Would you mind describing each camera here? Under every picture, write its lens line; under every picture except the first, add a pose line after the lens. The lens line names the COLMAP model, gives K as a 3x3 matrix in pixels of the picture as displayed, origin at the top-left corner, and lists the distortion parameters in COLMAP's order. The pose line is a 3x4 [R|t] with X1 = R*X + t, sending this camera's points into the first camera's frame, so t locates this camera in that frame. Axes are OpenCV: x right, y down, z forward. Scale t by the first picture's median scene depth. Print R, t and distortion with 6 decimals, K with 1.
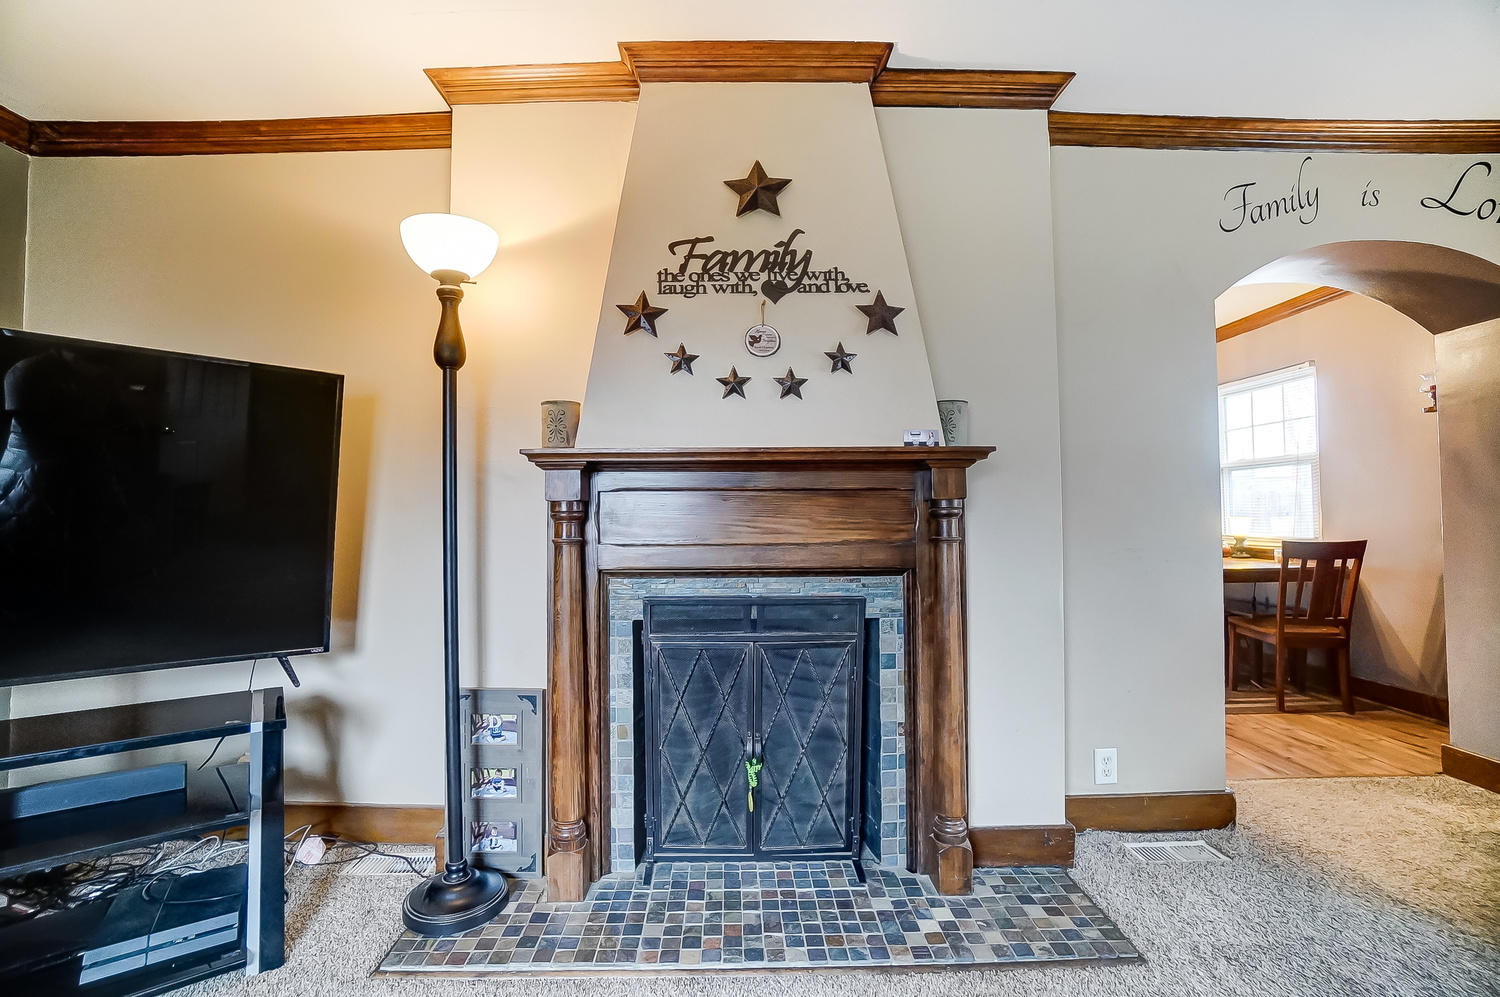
lens RADIAL K [[669.1, 0, 743.6], [0, 669.1, 501.0], [0, 0, 1]] dist [-0.036232, 0.000399]
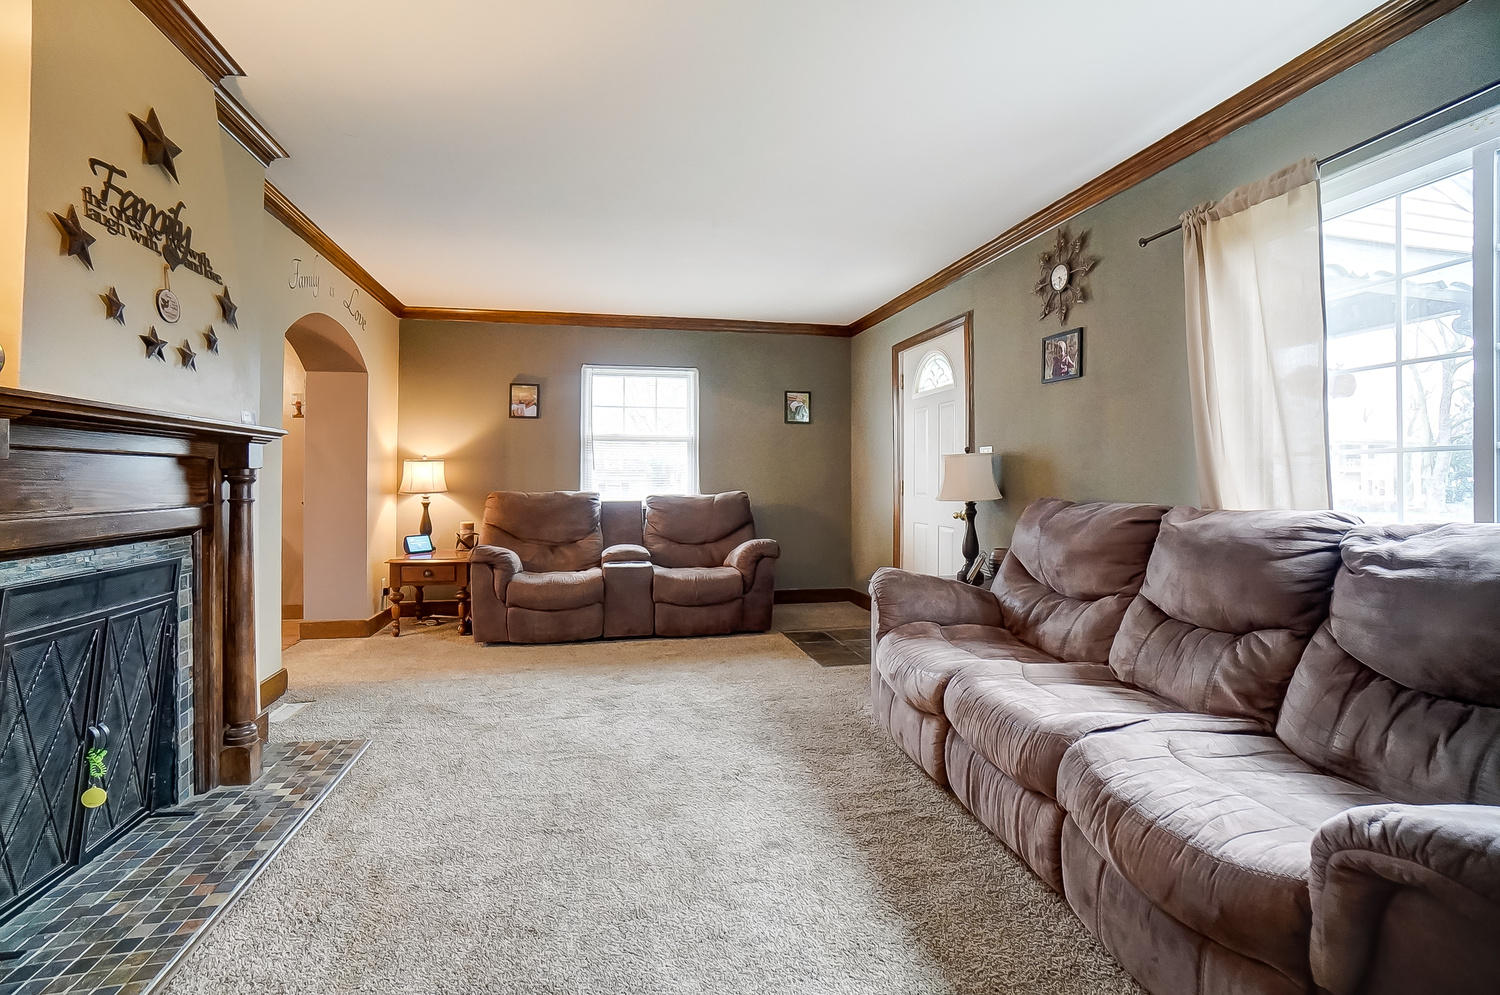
lens RADIAL K [[669.1, 0, 743.6], [0, 669.1, 500.0], [0, 0, 1]] dist [-0.036232, 0.000399]
pose [[-0.207095, -0.023385, 0.978041, -1.093876], [-0.025791, 0.999497, 0.018437, 0.010336], [-0.977981, -0.021406, -0.207594, 0.350354]]
